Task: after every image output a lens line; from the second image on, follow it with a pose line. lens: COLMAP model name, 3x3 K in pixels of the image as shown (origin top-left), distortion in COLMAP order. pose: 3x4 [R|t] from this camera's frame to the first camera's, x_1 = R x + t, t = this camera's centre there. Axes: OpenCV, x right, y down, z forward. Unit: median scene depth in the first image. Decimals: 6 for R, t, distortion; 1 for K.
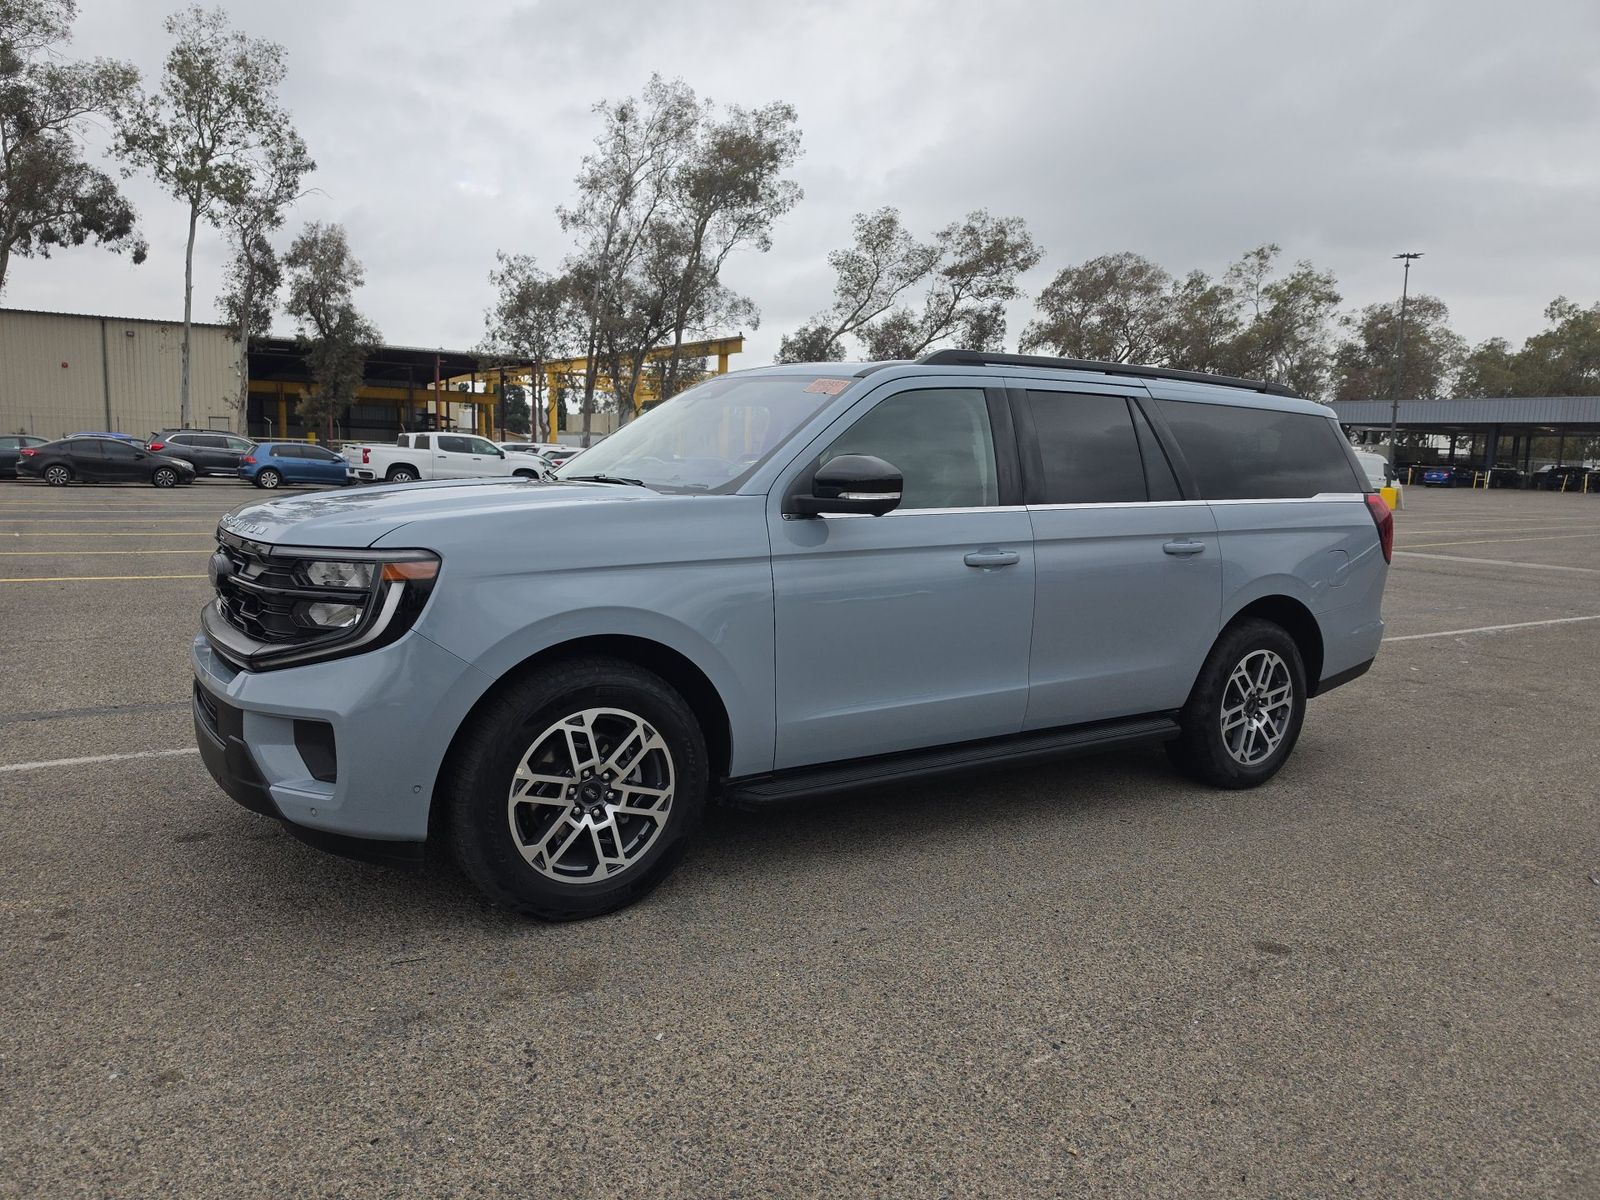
lens RADIAL K [[1079.5, 0, 802.6], [0, 1079.5, 568.5], [0, 0, 1]] dist [-0.001218, -0.000100]
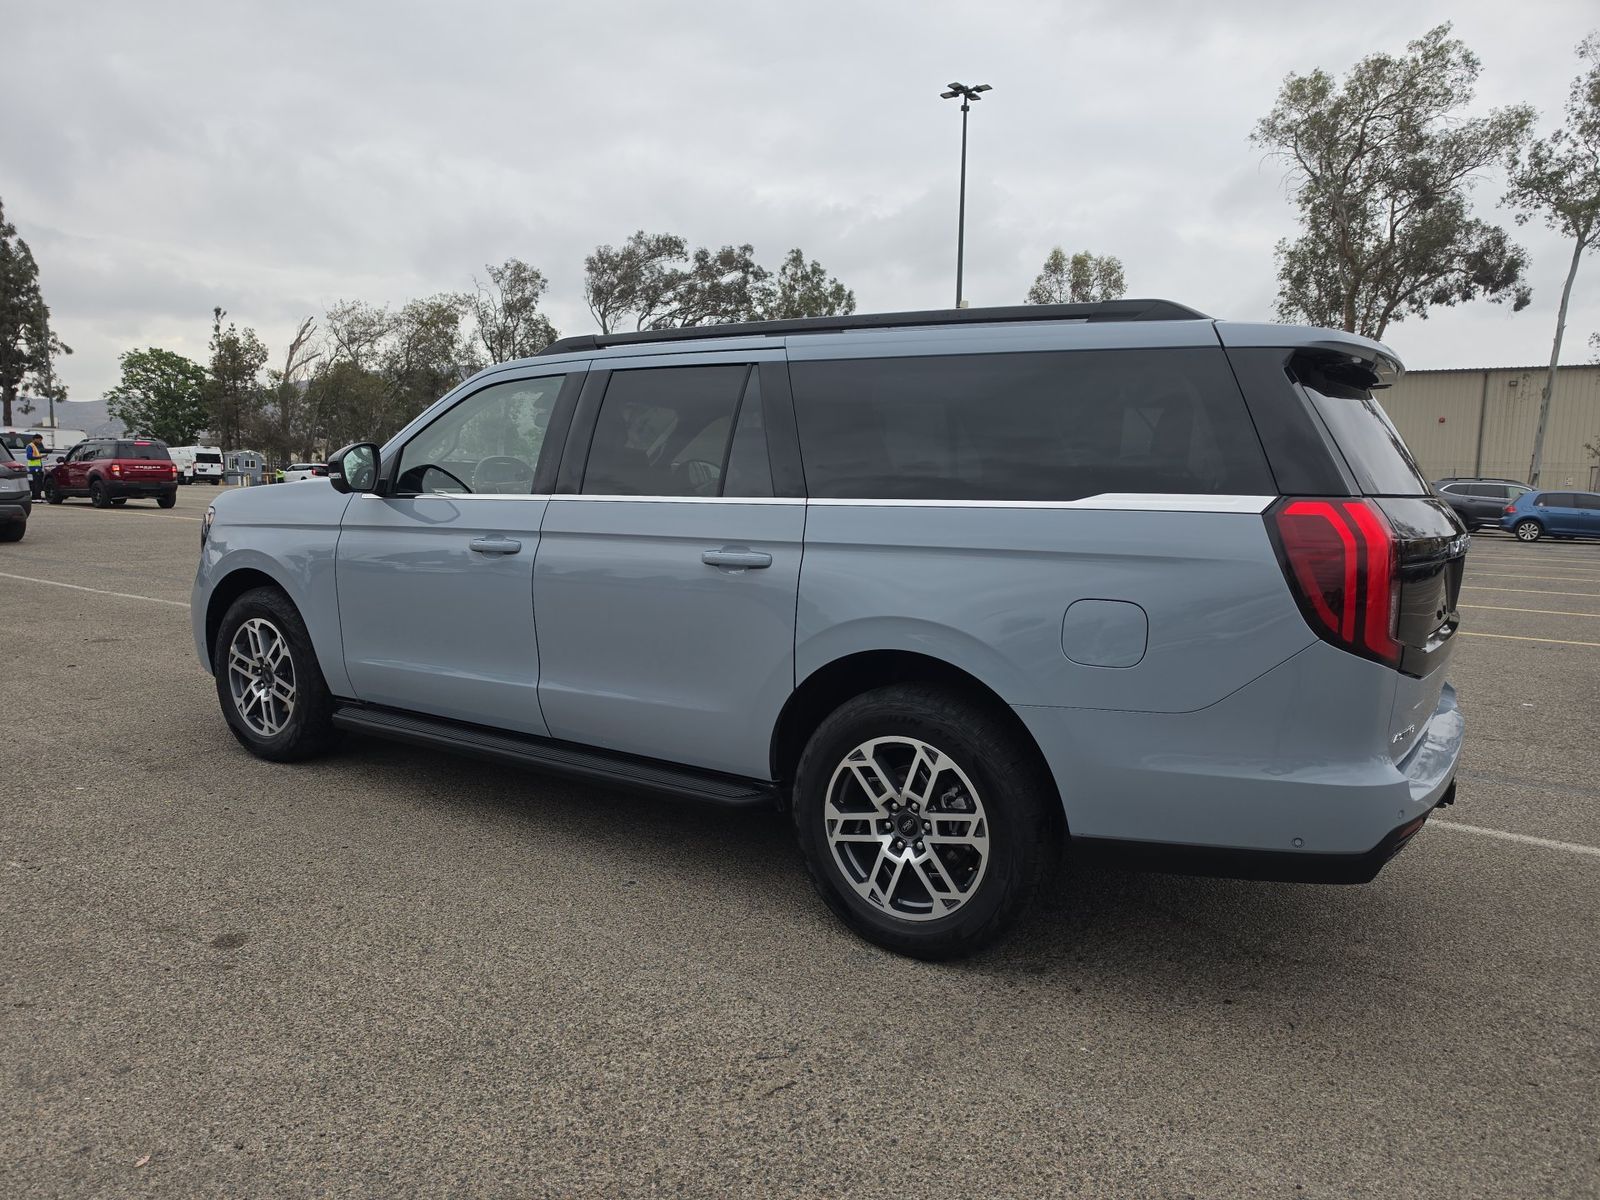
lens RADIAL K [[1095.7, 0, 800.0], [0, 1095.7, 600.0], [0, 0, 1]] dist [0.000040, -0.000267]
pose [[0.412821, 0.082861, -0.907035, 0.093366], [-0.102870, 0.993723, 0.043961, -0.002549], [0.904984, 0.075159, 0.418754, 0.064280]]
